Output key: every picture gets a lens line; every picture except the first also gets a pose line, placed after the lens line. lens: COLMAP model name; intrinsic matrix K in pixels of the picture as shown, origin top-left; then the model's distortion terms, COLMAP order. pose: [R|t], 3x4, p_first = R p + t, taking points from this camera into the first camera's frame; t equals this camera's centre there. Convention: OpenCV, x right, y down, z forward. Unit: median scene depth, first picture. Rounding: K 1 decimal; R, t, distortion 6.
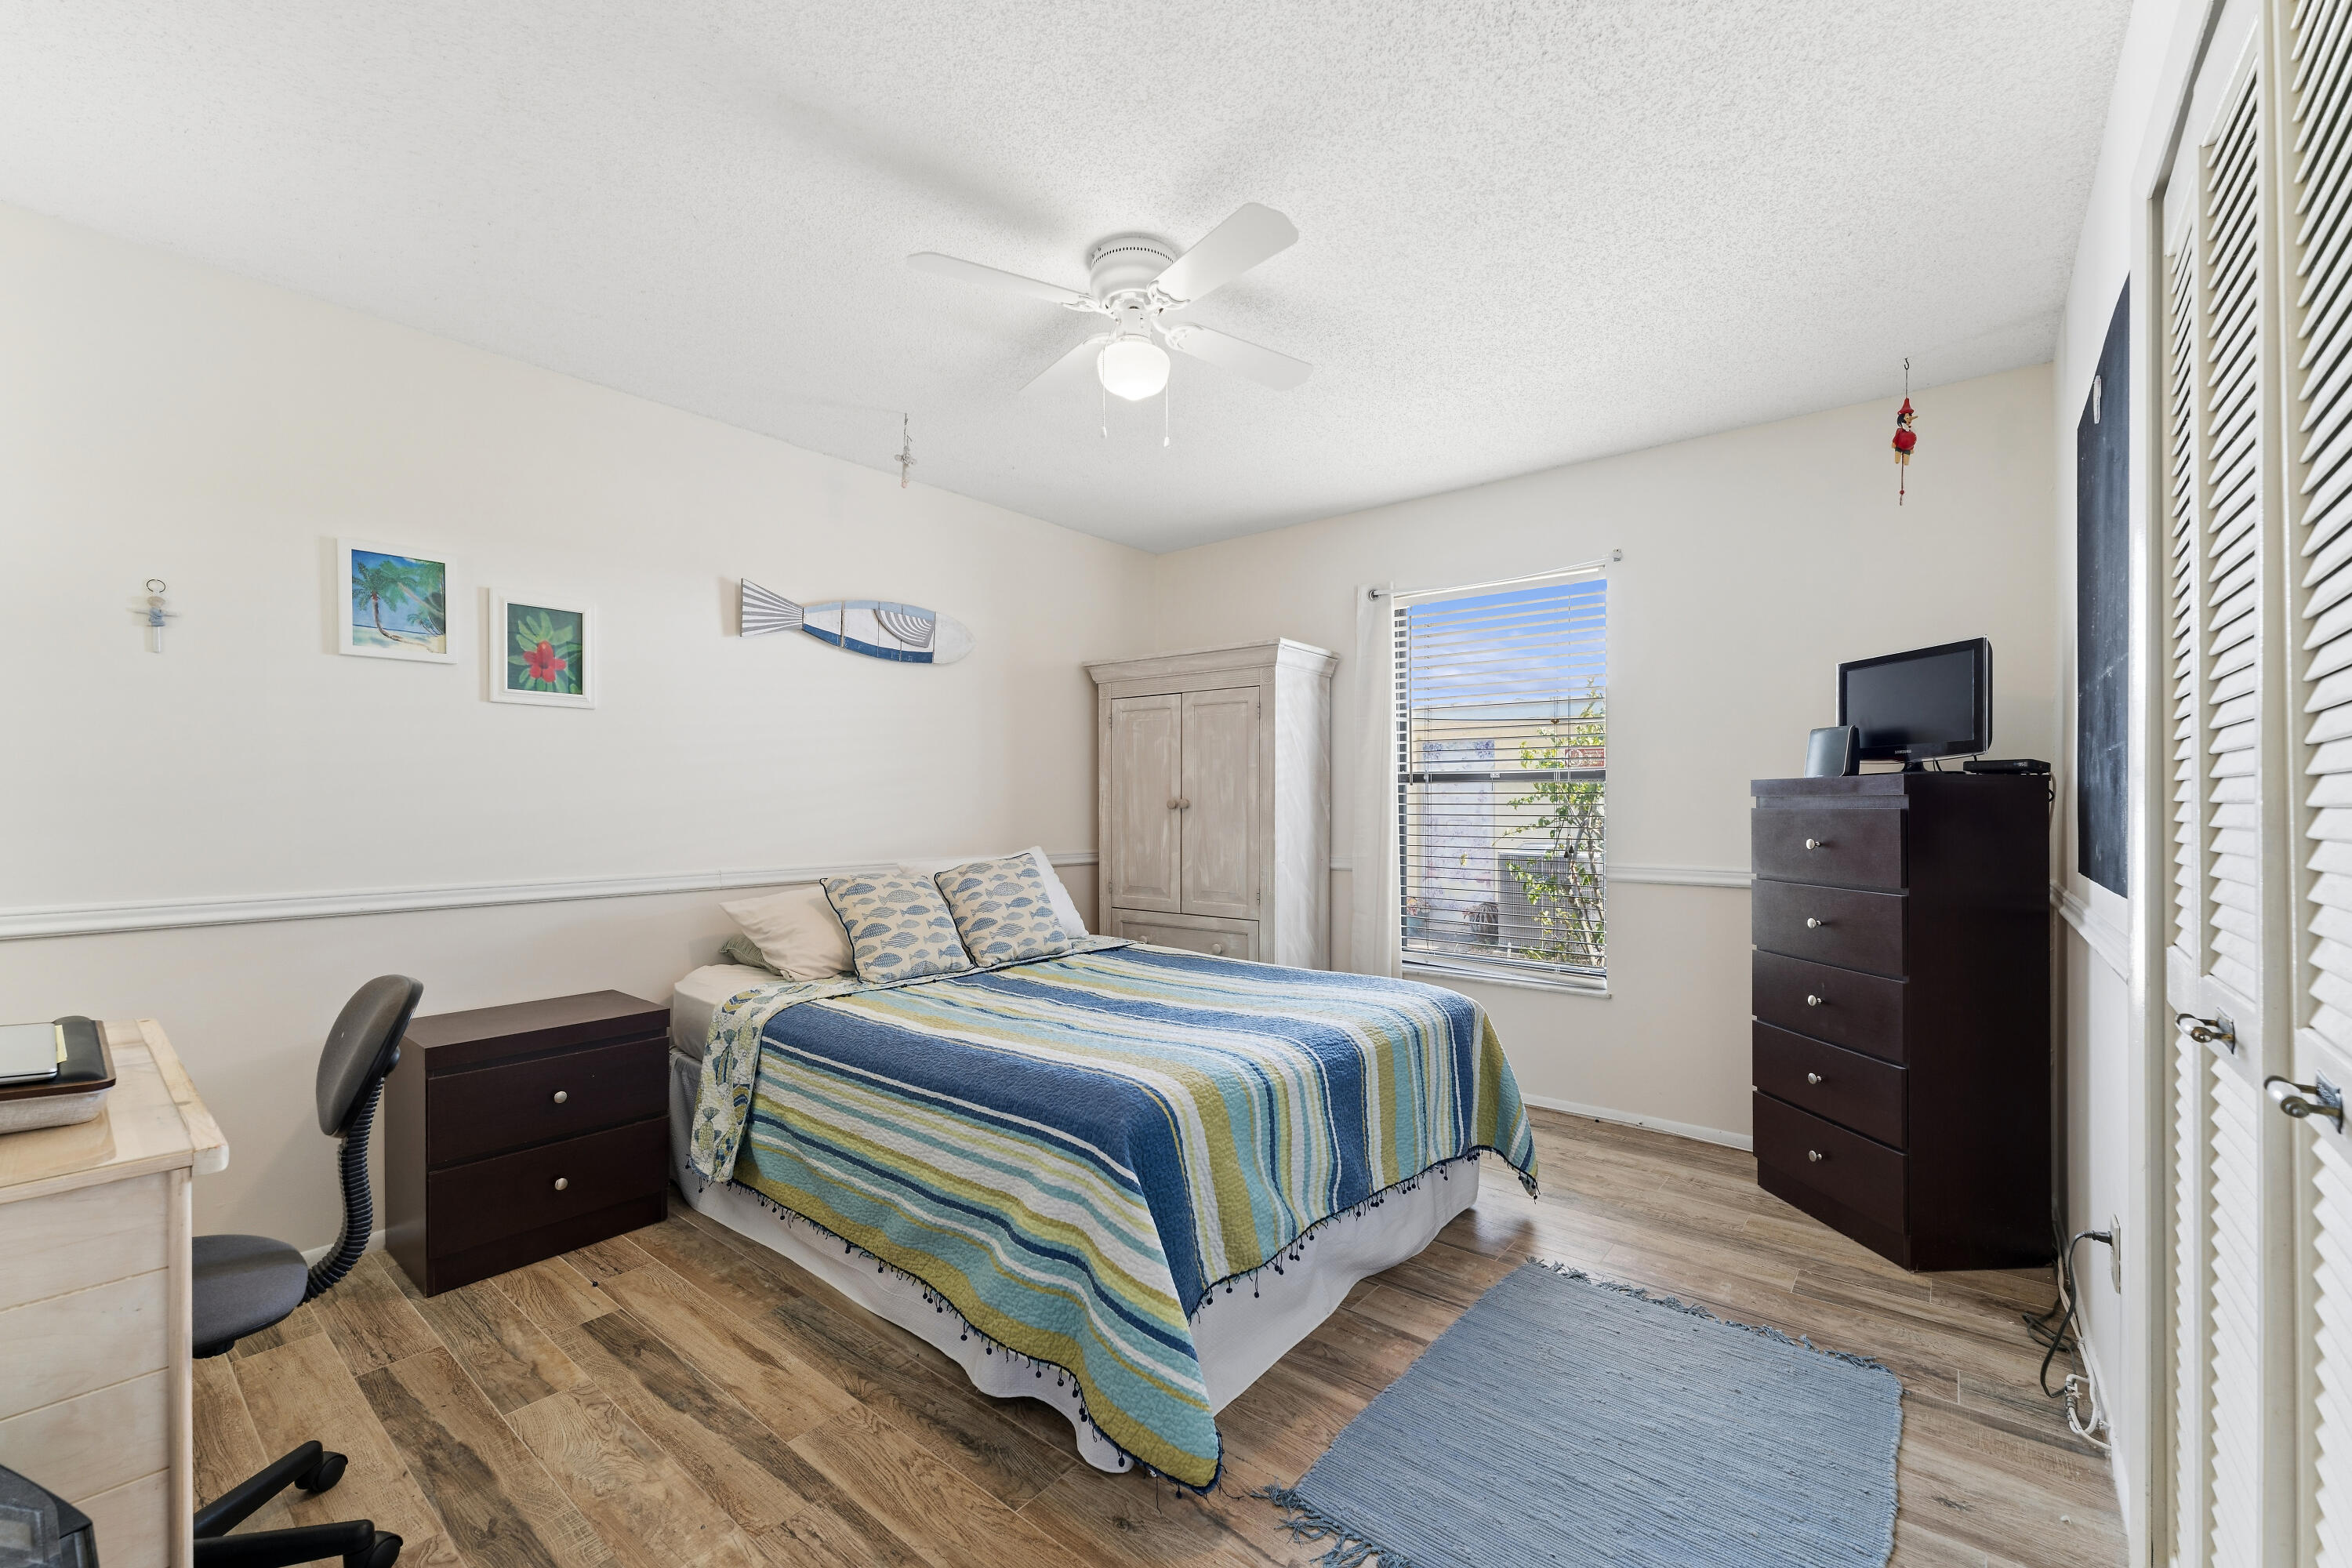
lens RADIAL K [[968.9, 0, 1174.3], [0, 968.9, 801.5], [0, 0, 1]] dist [0.002155, 0.000117]
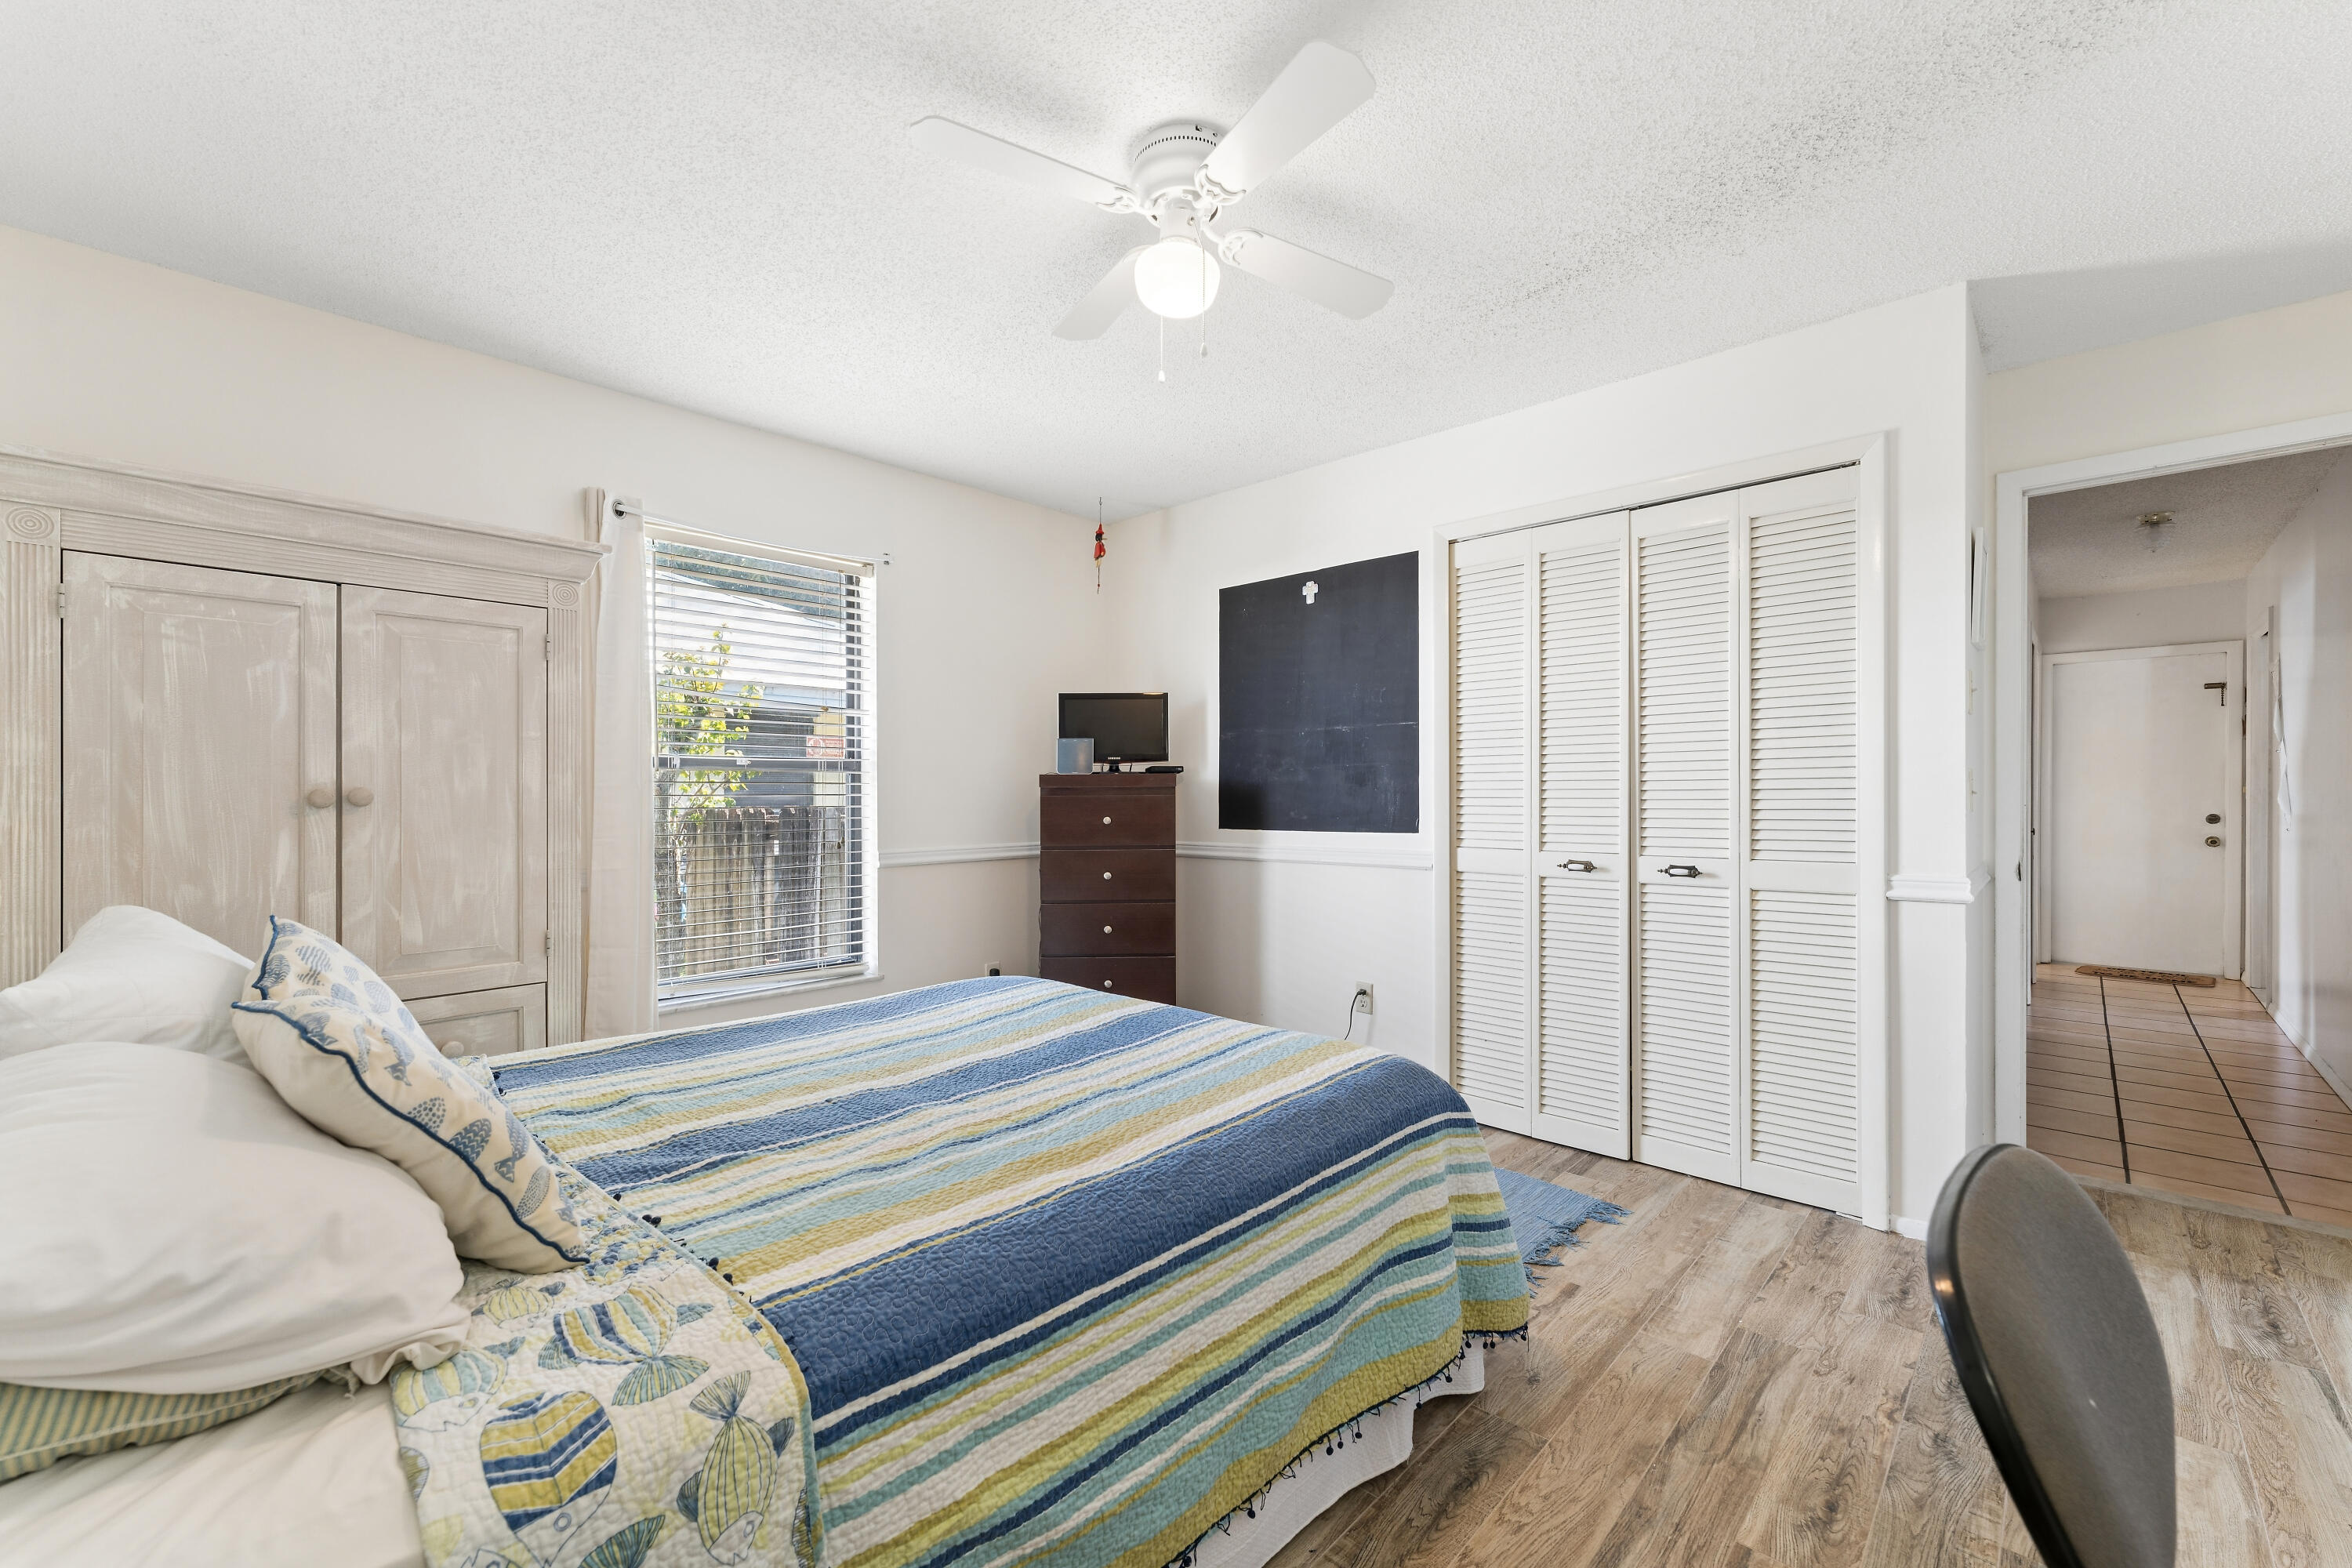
lens RADIAL K [[968.9, 0, 1174.3], [0, 968.9, 801.5], [0, 0, 1]] dist [0.002155, 0.000117]
pose [[0.052462, -0.008716, 0.998585, -0.827785], [0.003682, 0.999957, 0.008534, 0.003167], [-0.998616, 0.003229, 0.052492, 0.889065]]
